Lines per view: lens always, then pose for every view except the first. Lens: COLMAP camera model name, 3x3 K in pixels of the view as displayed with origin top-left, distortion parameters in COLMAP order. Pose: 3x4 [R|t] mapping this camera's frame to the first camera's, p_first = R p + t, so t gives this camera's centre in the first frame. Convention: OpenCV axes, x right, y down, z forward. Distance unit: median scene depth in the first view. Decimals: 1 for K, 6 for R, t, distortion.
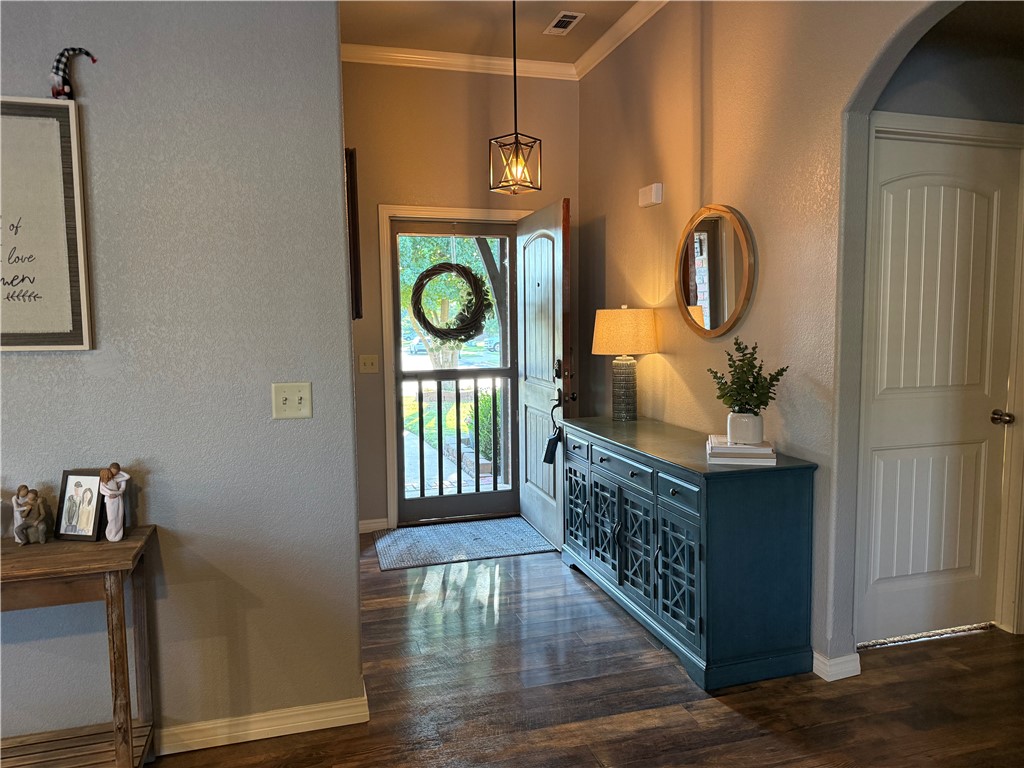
lens RADIAL K [[728.4, 0, 512.1], [0, 728.4, 387.2], [0, 0, 1]] dist [0.023743, 0.003227]
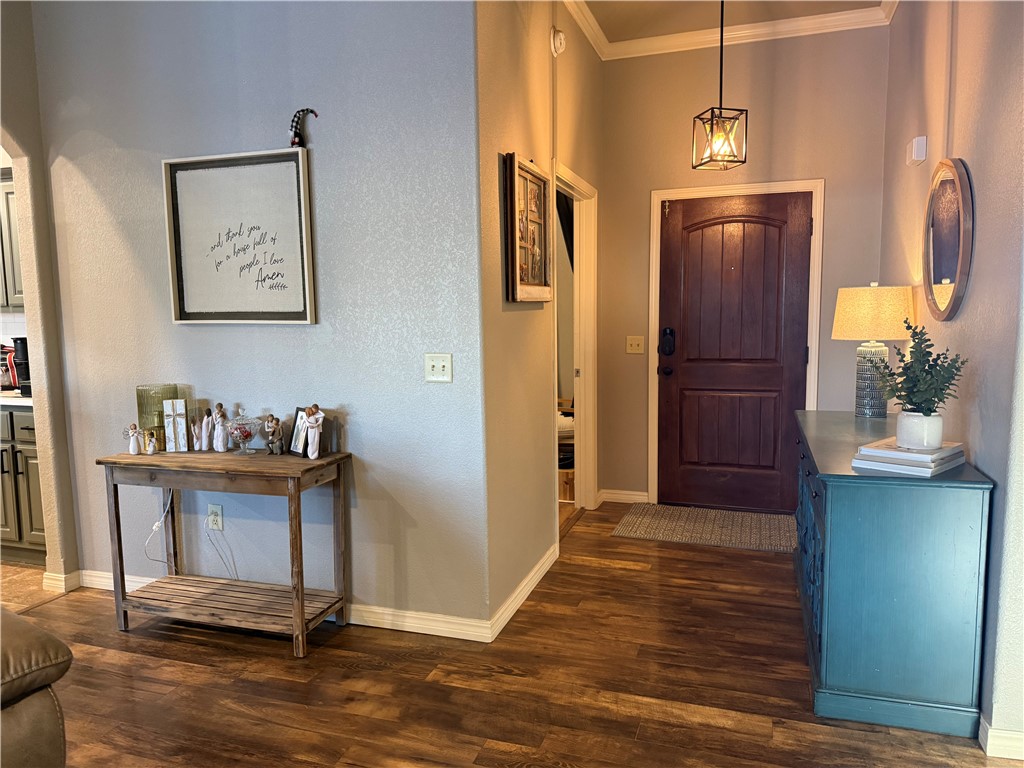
lens RADIAL K [[727.5, 0, 510.7], [0, 727.5, 387.7], [0, 0, 1]] dist [0.181755, -0.228816]
pose [[0.821608, 0.061914, -0.566681, 0.550855], [-0.049778, 0.998079, 0.036877, 0.000319], [0.567875, -0.002090, 0.823112, 0.042955]]
